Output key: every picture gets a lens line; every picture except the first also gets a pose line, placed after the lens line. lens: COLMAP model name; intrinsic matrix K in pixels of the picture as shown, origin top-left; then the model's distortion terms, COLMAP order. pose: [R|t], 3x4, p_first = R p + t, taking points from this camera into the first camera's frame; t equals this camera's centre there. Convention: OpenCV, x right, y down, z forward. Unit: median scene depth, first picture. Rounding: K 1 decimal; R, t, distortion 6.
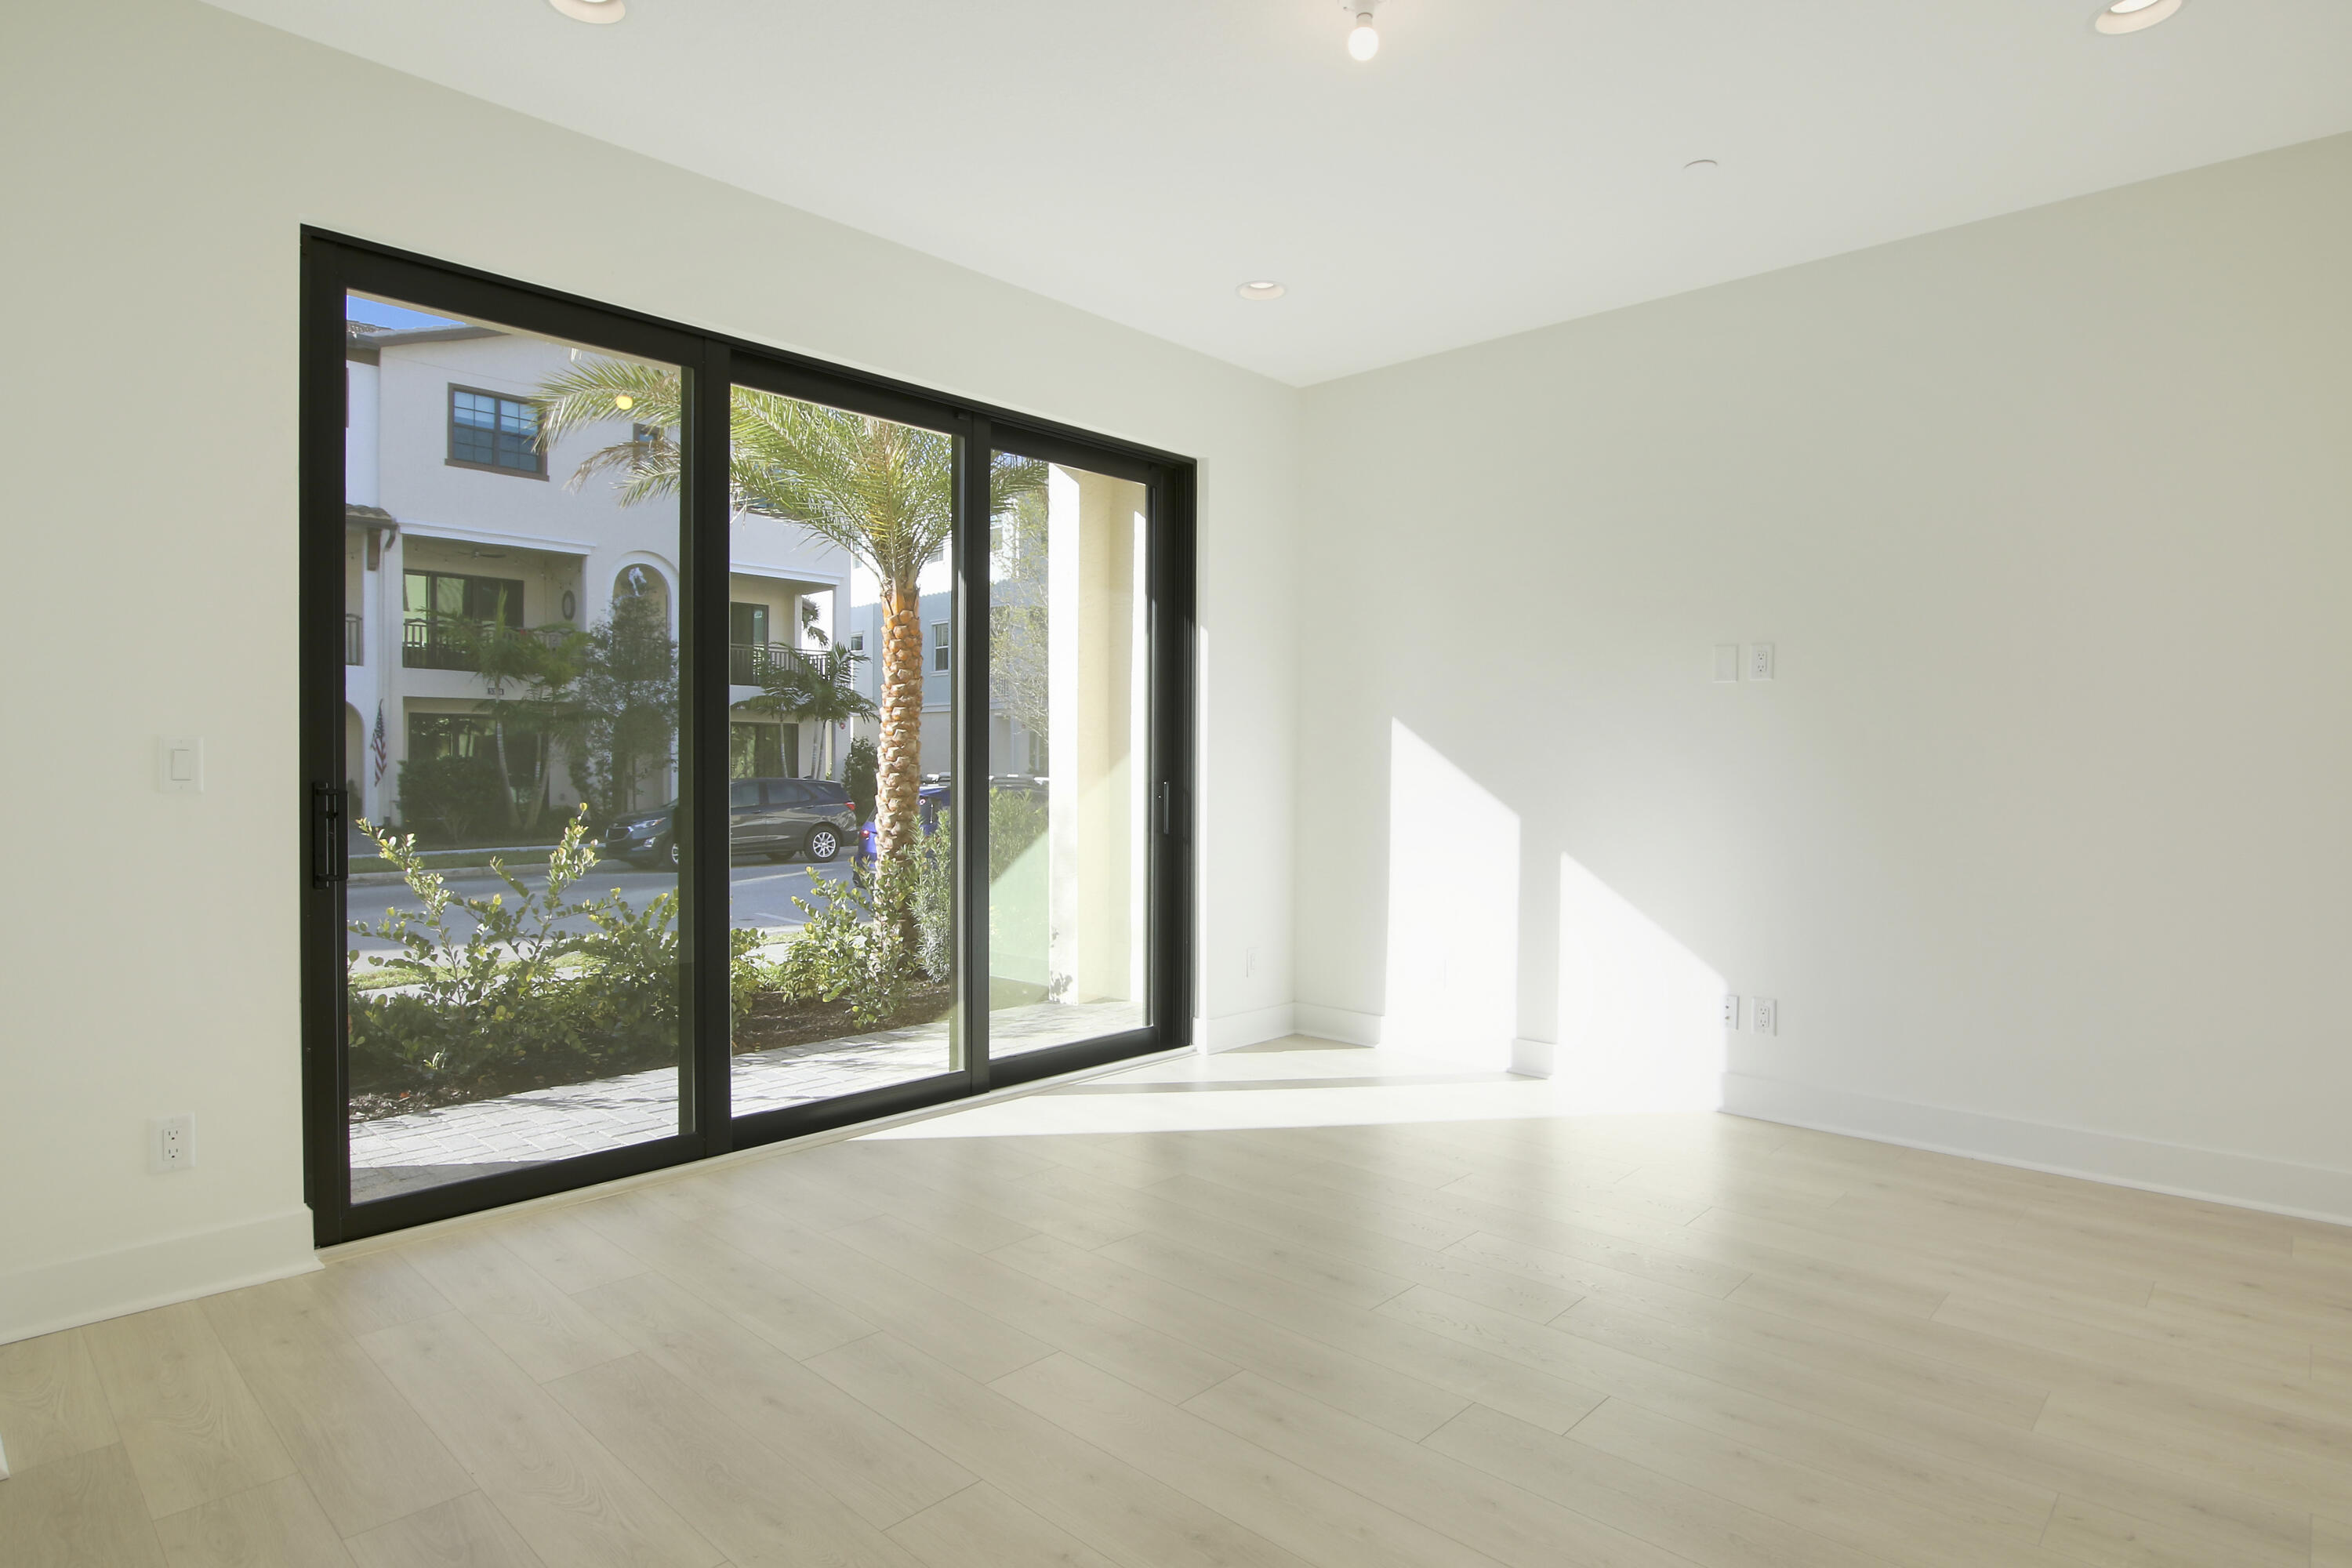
lens RADIAL K [[1261.2, 0, 1217.0], [0, 1261.2, 788.7], [0, 0, 1]] dist [-0.013373, 0.000770]
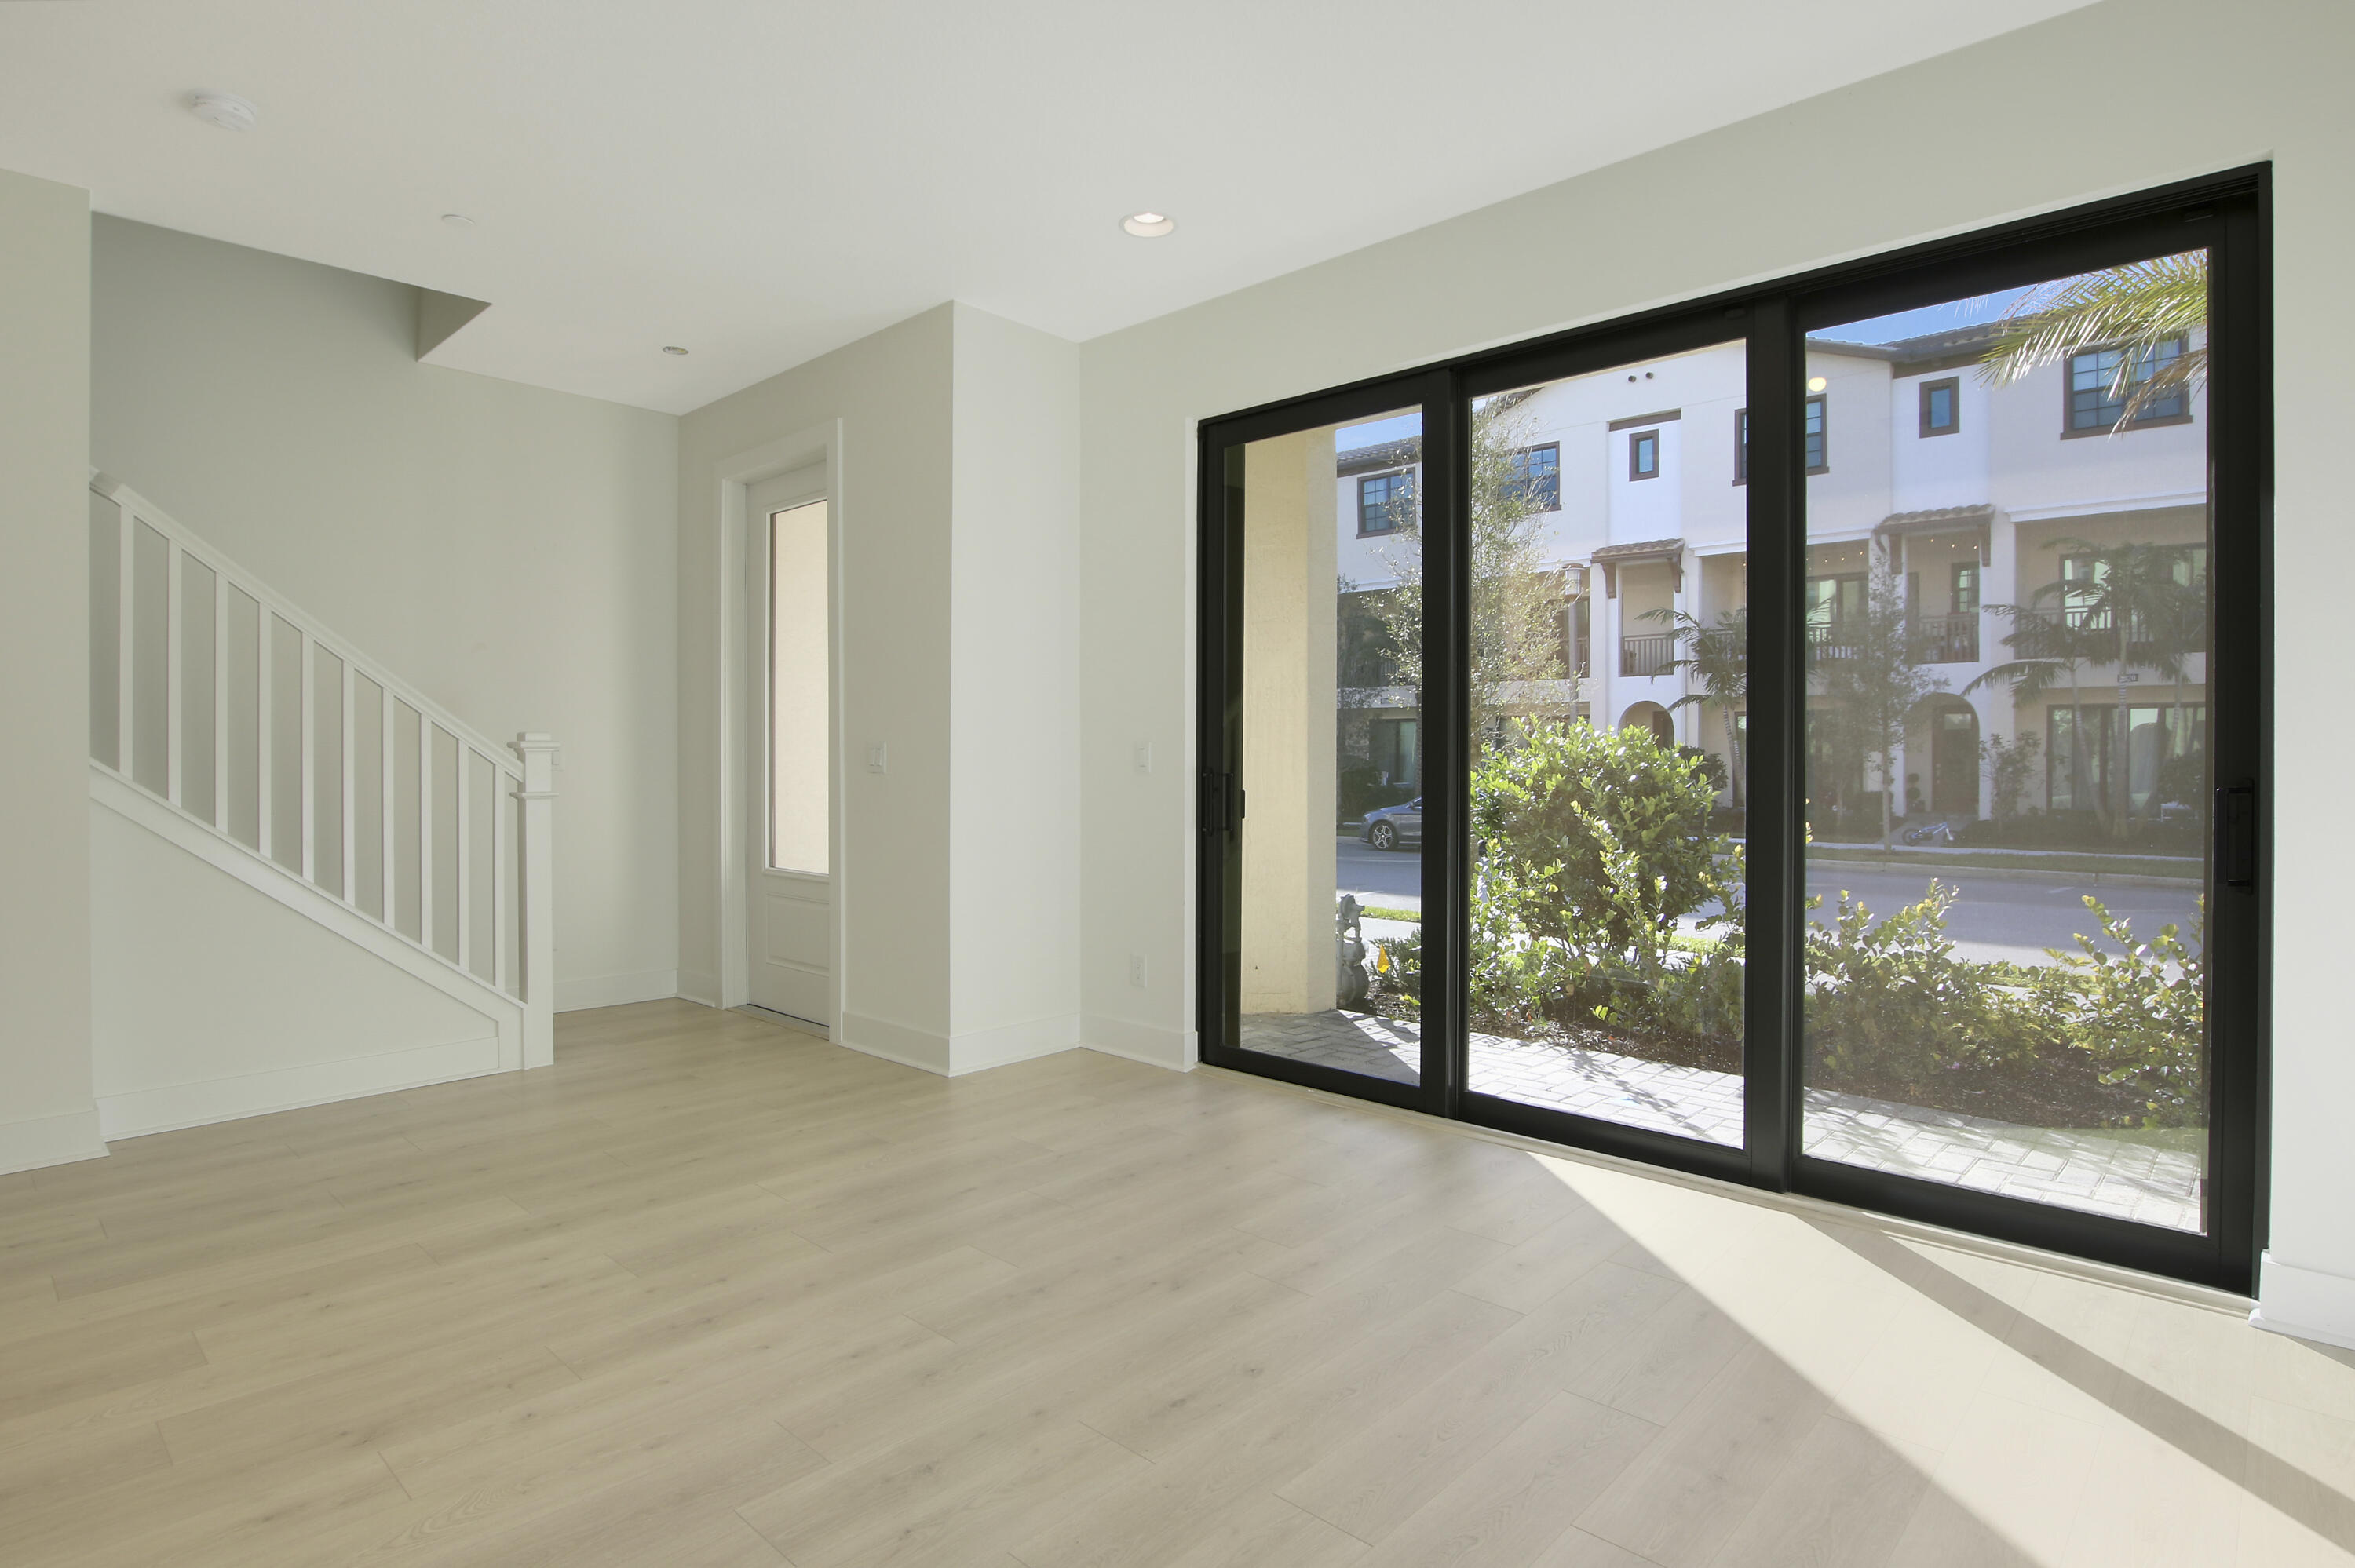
lens RADIAL K [[1262.6, 0, 1218.5], [0, 1262.6, 788.7], [0, 0, 1]] dist [-0.013373, 0.000770]
pose [[-0.004293, 0.019019, -0.999810, 0.526883], [-0.022732, 0.999559, 0.019112, -0.006366], [0.999732, 0.022810, -0.003858, 0.614617]]
